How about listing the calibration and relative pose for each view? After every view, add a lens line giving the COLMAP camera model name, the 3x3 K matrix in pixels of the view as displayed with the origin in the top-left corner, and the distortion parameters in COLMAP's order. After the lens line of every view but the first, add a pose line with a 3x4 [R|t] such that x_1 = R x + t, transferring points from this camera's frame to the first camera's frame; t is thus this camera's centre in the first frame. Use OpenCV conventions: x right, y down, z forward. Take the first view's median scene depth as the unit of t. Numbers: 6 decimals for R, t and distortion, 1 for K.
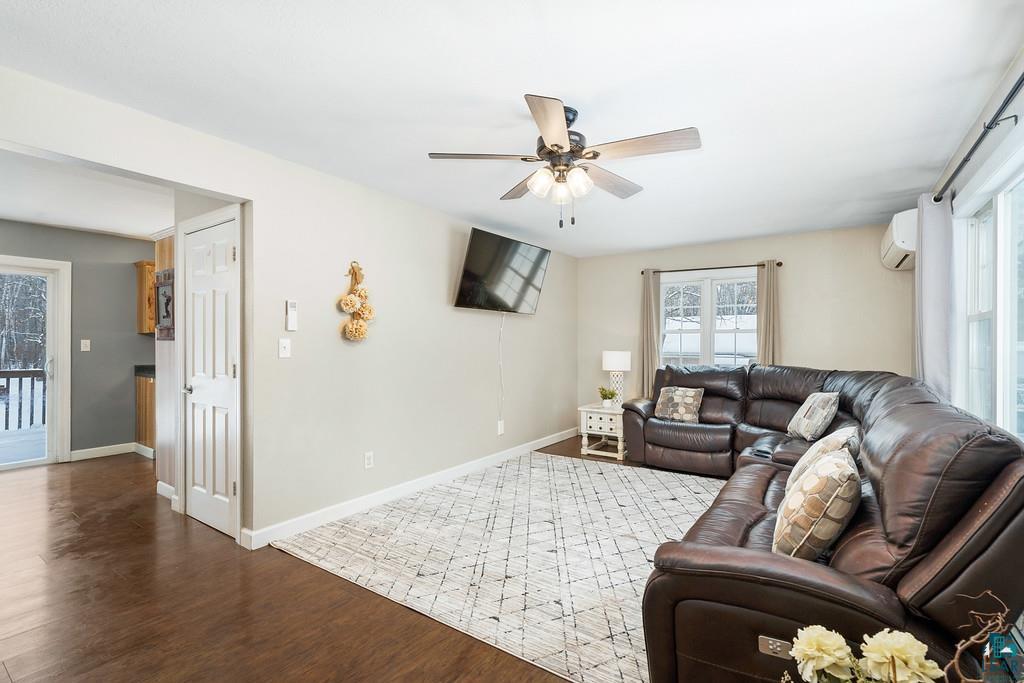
lens RADIAL K [[467.4, 0, 513.3], [0, 467.4, 339.7], [0, 0, 1]] dist [0.001269, 0.000522]
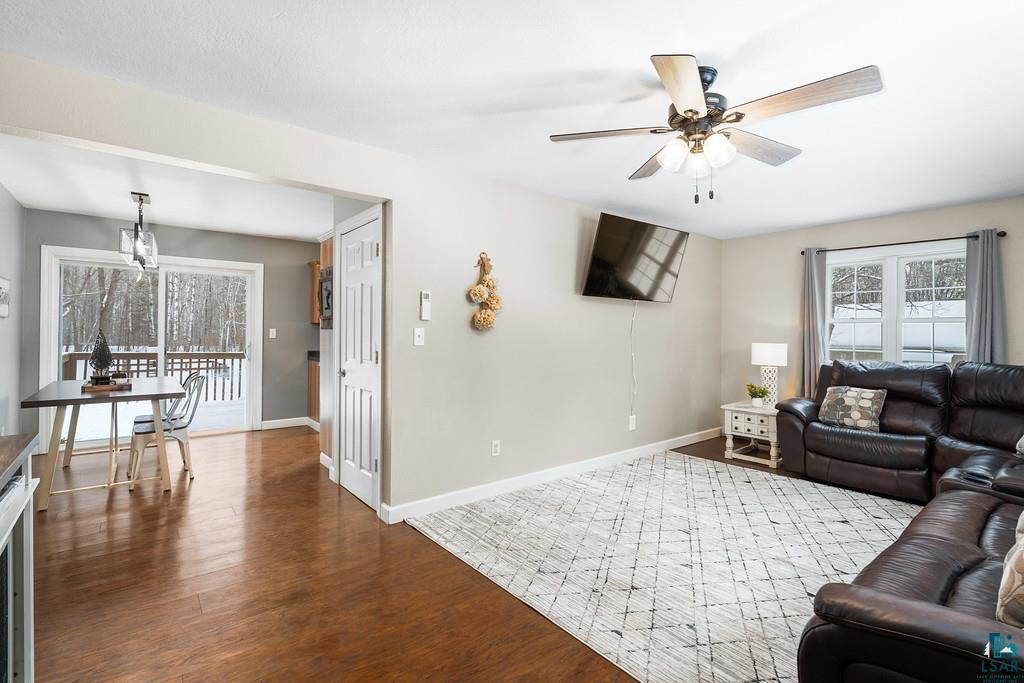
lens RADIAL K [[468.4, 0, 513.6], [0, 468.4, 327.1], [0, 0, 1]] dist [-0.001900, 0.000972]
pose [[0.959348, 0.001671, -0.282222, 0.013368], [-0.003397, 0.999978, -0.005629, 0.001107], [0.282207, 0.006359, 0.959333, 0.033205]]
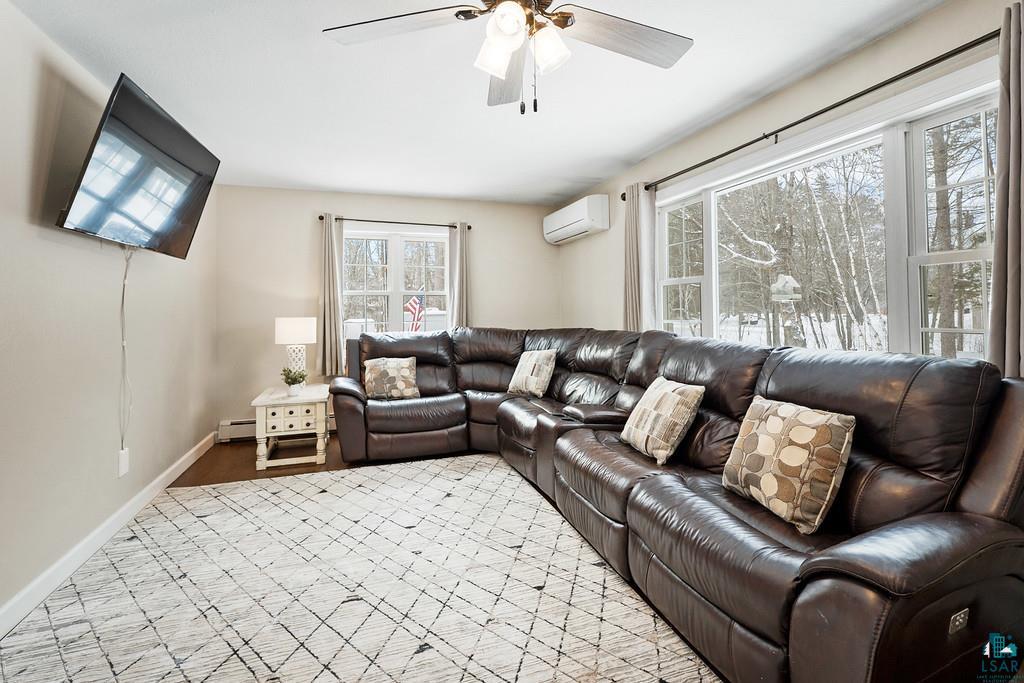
lens RADIAL K [[474.4, 0, 513.4], [0, 474.4, 286.3], [0, 0, 1]] dist [-0.001244, -0.000377]
pose [[0.602624, 0.032643, 0.797358, -0.264886], [0.002759, 0.999072, -0.042987, 0.012950], [-0.798021, 0.028105, 0.601974, 0.408459]]
